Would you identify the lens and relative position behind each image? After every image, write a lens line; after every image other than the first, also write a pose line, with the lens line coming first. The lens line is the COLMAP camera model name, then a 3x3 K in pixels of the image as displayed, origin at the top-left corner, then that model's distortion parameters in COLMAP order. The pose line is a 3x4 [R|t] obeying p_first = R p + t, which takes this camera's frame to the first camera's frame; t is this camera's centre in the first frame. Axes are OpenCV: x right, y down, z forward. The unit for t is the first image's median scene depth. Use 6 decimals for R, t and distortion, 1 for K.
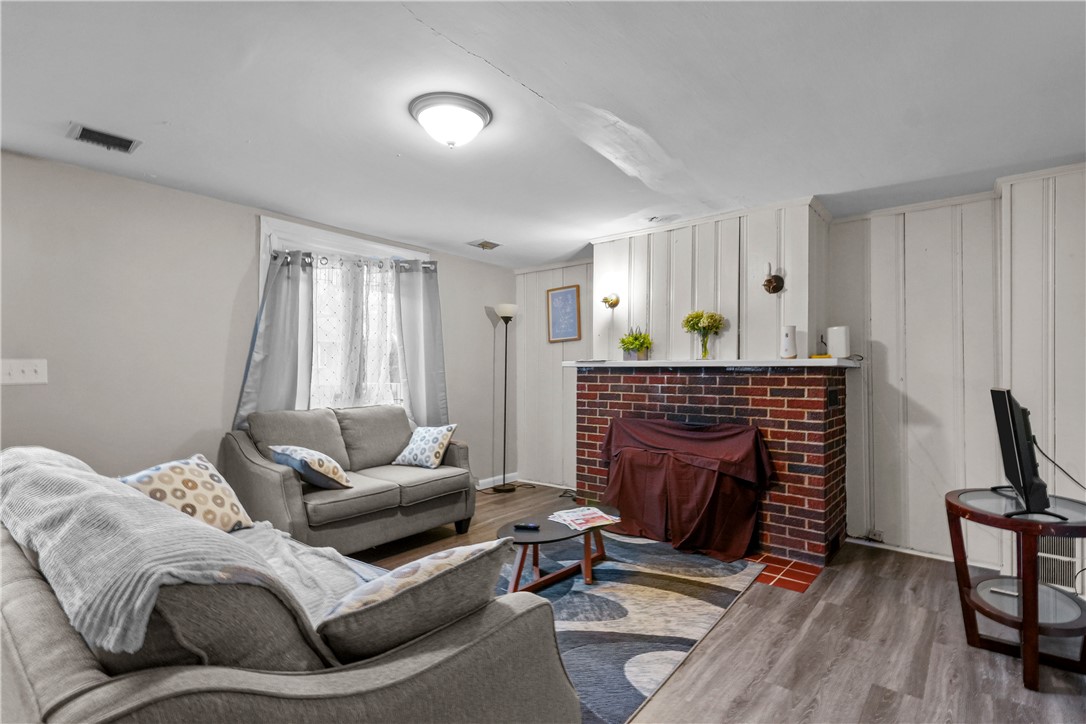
lens RADIAL K [[524.1, 0, 541.2], [0, 524.1, 366.0], [0, 0, 1]] dist [0.058079, -0.030230]
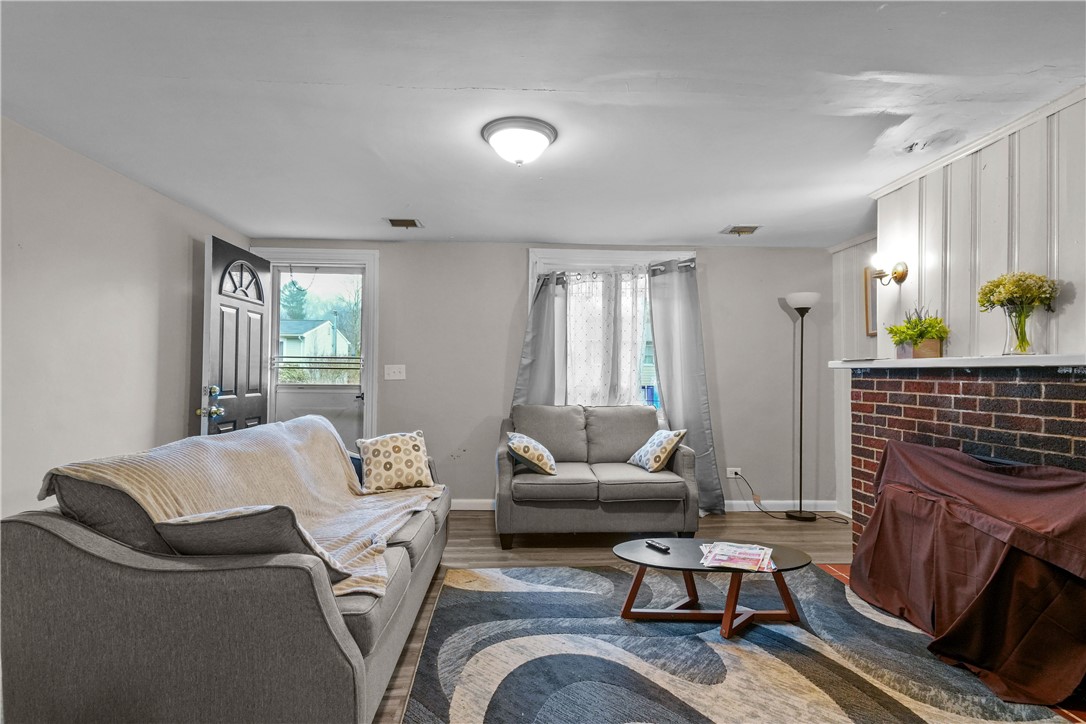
lens RADIAL K [[524.1, 0, 541.2], [0, 524.1, 366.0], [0, 0, 1]] dist [0.058079, -0.030230]
pose [[0.666436, -0.007912, -0.745520, 0.396793], [0.003607, 0.999966, -0.007388, 0.003010], [0.745554, 0.002235, 0.666442, 0.192791]]
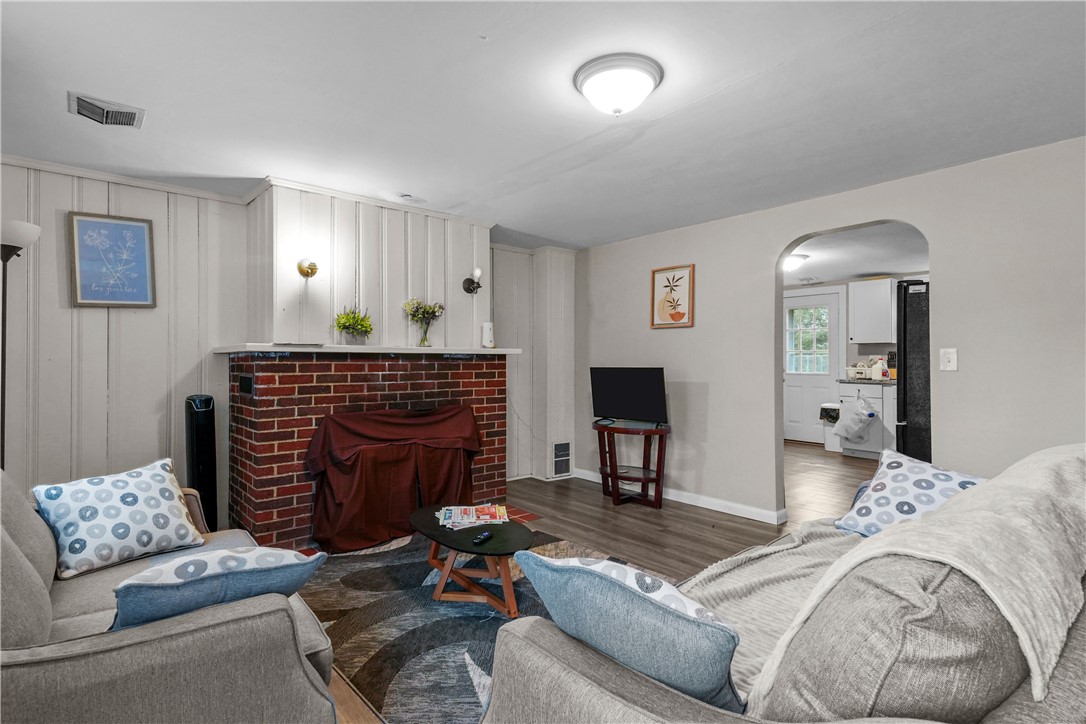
lens RADIAL K [[534.5, 0, 539.0], [0, 534.5, 356.1], [0, 0, 1]] dist [0.055574, -0.032090]
pose [[0.183157, 0.004531, 0.983073, -0.677392], [-0.012470, 0.999920, -0.002285, 0.005753], [-0.983005, -0.011840, 0.183199, 0.579230]]
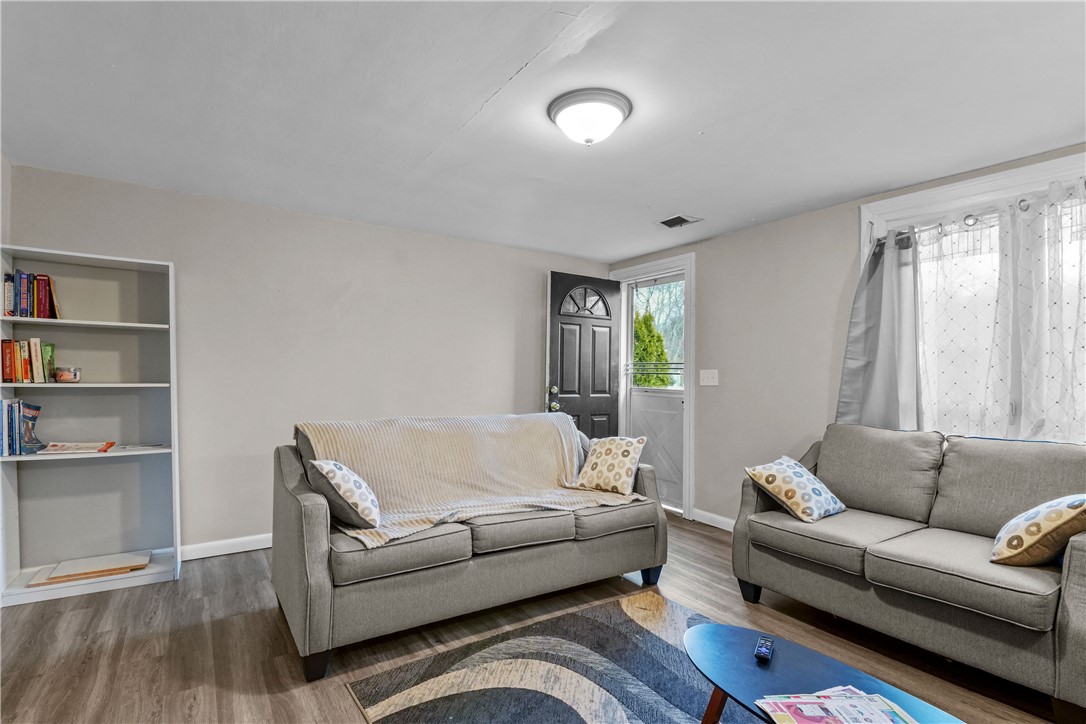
lens RADIAL K [[524.1, 0, 541.2], [0, 524.1, 366.0], [0, 0, 1]] dist [0.058079, -0.030230]
pose [[-0.291362, -0.022528, -0.956348, 0.465262], [-0.005800, 0.999746, -0.021783, 0.008711], [0.956595, -0.000800, -0.291418, 0.722385]]
